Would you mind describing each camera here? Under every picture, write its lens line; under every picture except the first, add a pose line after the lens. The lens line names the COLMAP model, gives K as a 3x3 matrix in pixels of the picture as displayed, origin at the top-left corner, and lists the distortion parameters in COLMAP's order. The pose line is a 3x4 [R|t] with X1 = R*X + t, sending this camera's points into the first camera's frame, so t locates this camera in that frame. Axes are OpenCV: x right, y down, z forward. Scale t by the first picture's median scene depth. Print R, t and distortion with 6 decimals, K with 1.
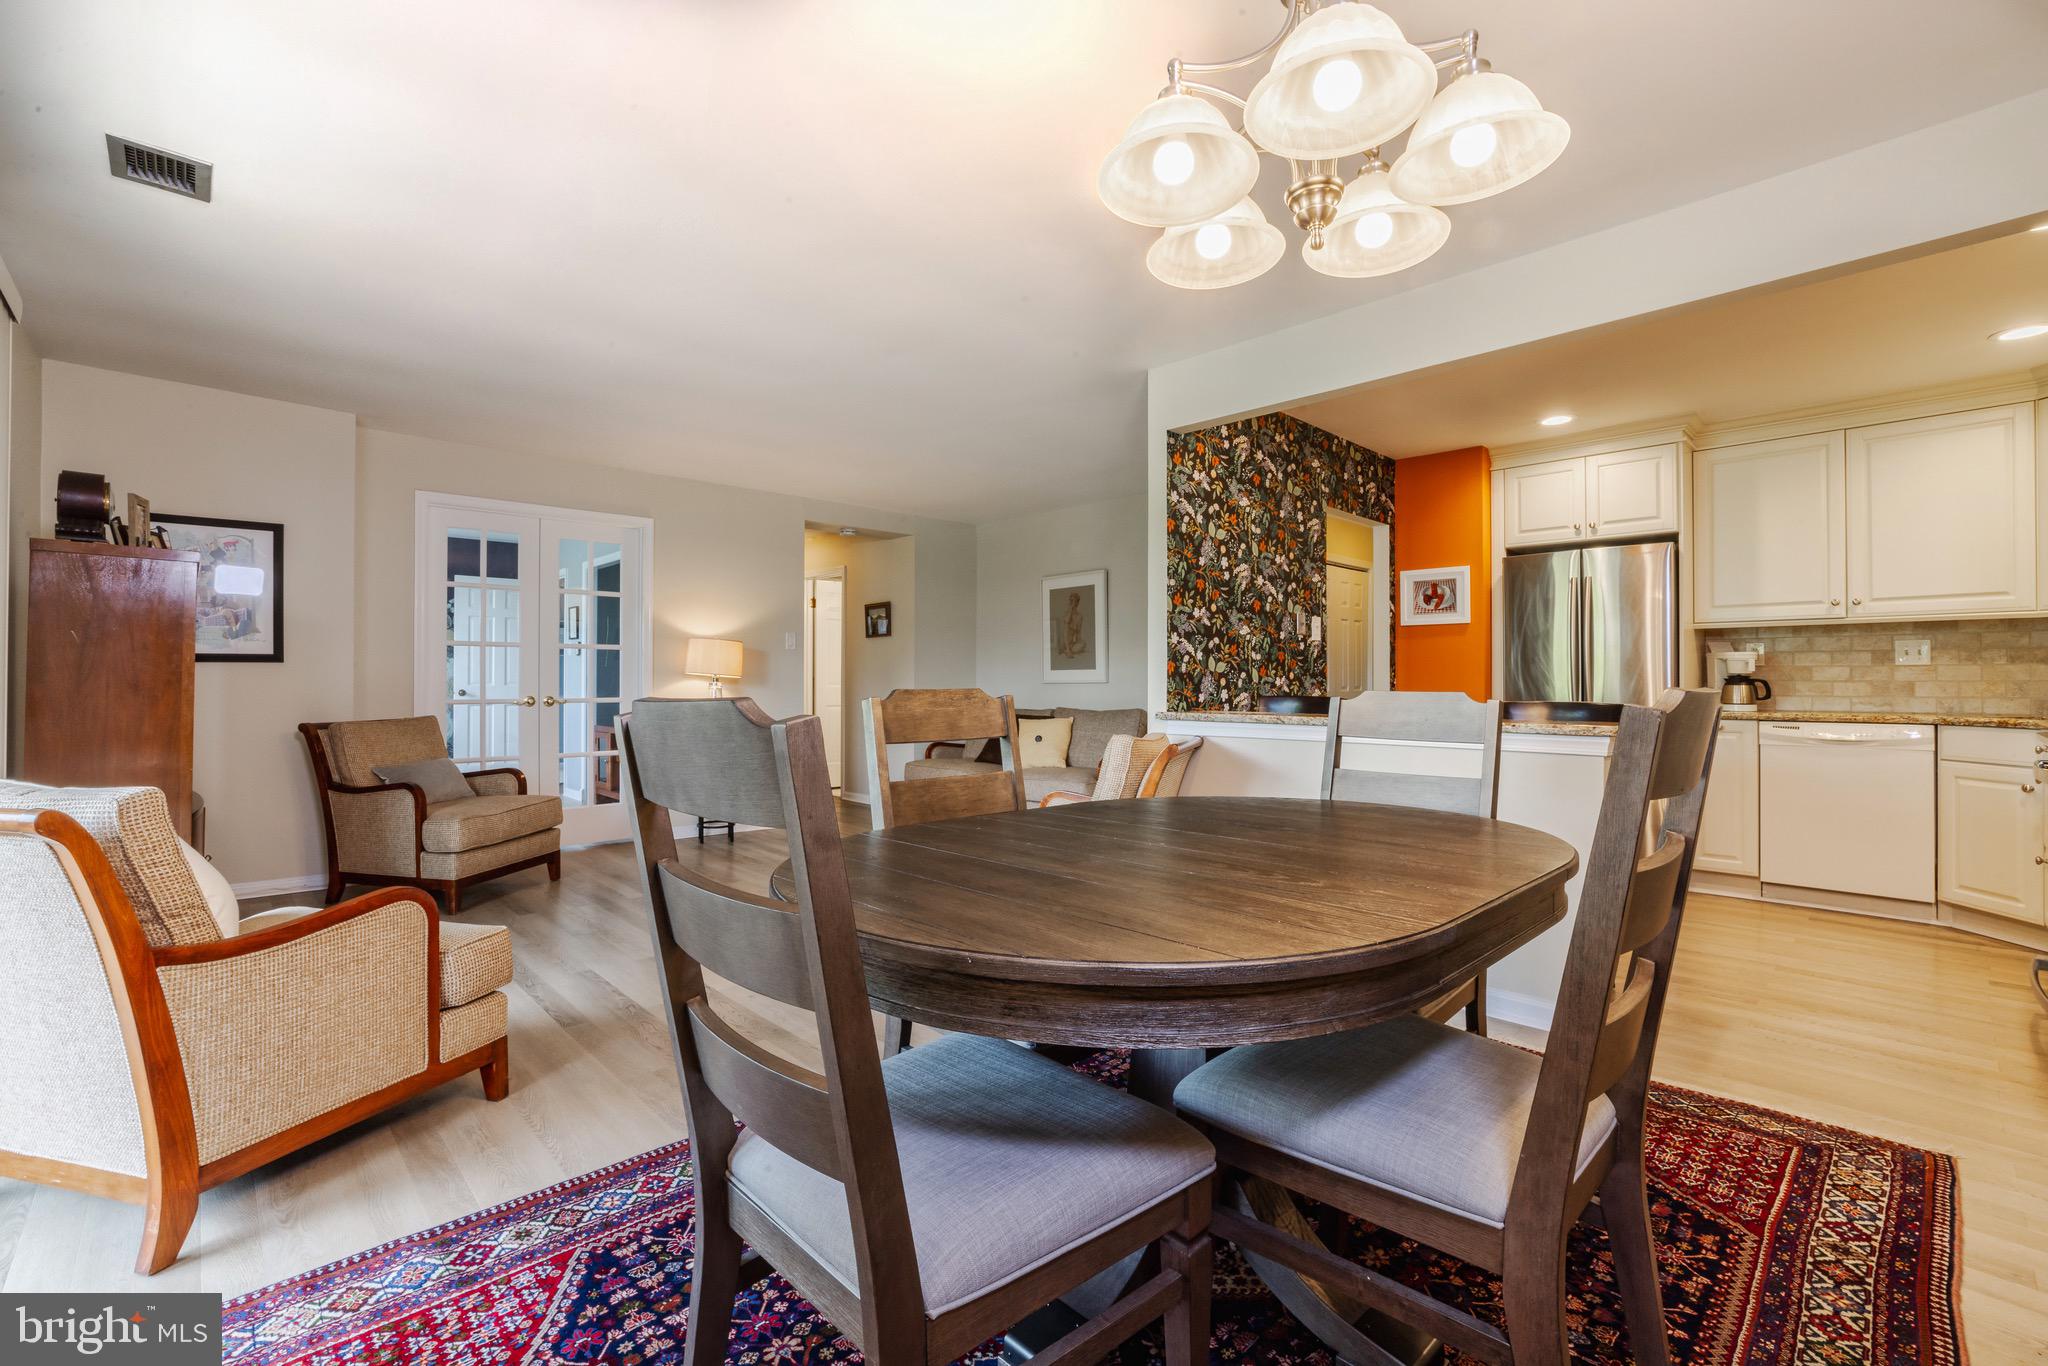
lens RADIAL K [[930.5, 0, 1022.6], [0, 930.5, 682.7], [0, 0, 1]] dist [-0.000506, 0.000166]
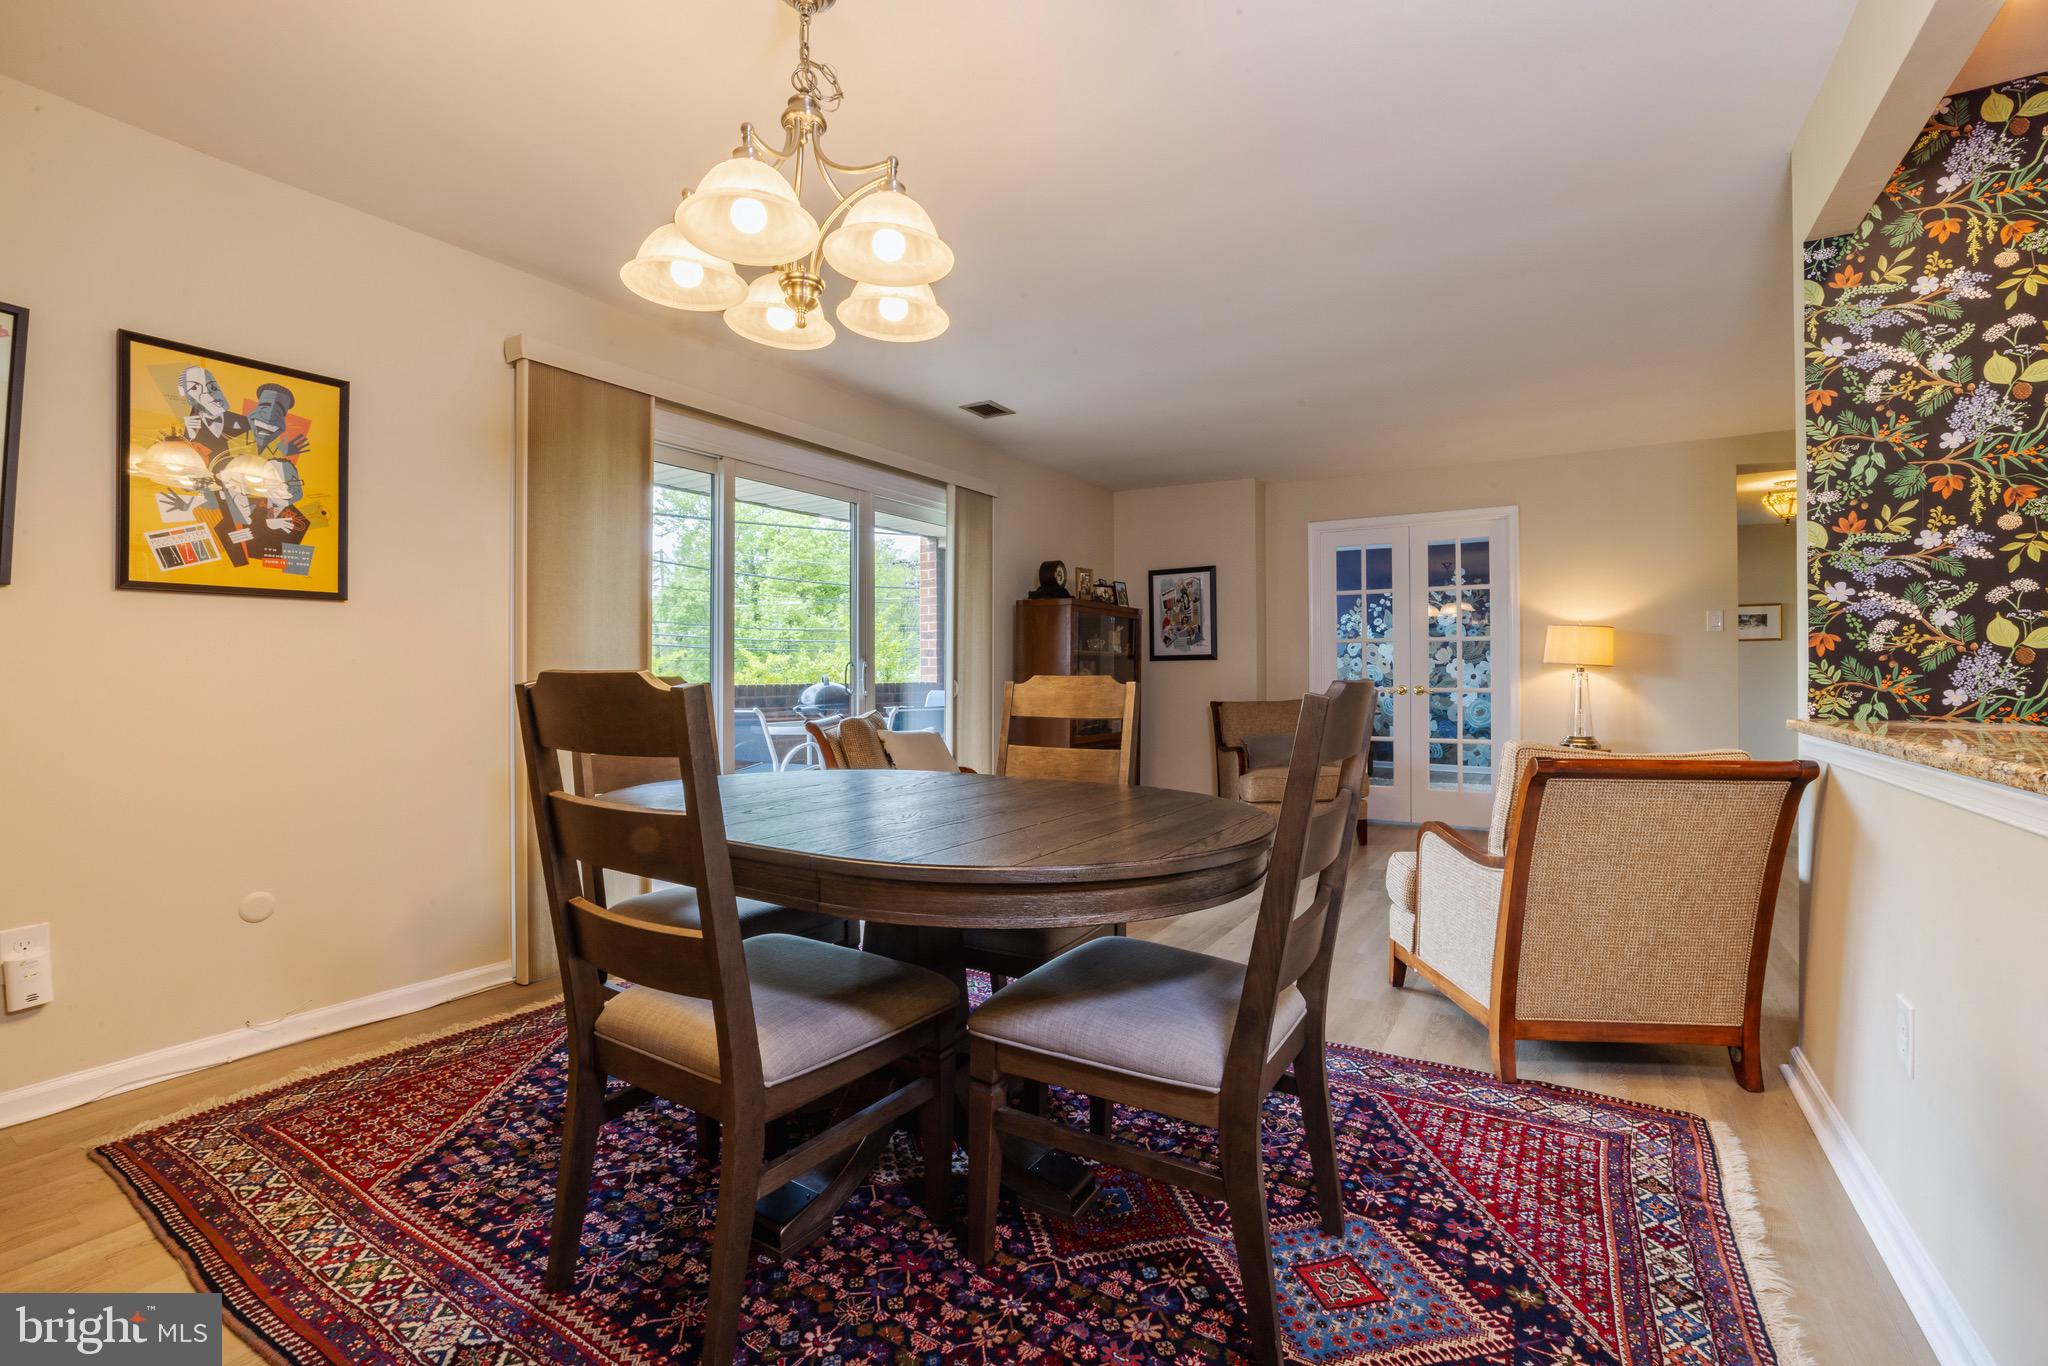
lens RADIAL K [[930.5, 0, 1022.7], [0, 930.5, 673.7], [0, 0, 1]] dist [-0.000506, 0.000166]
pose [[0.236013, -0.002338, -0.971747, 0.583892], [0.001894, 0.999996, -0.001946, 0.002562], [0.971748, -0.001381, 0.236017, 0.360603]]
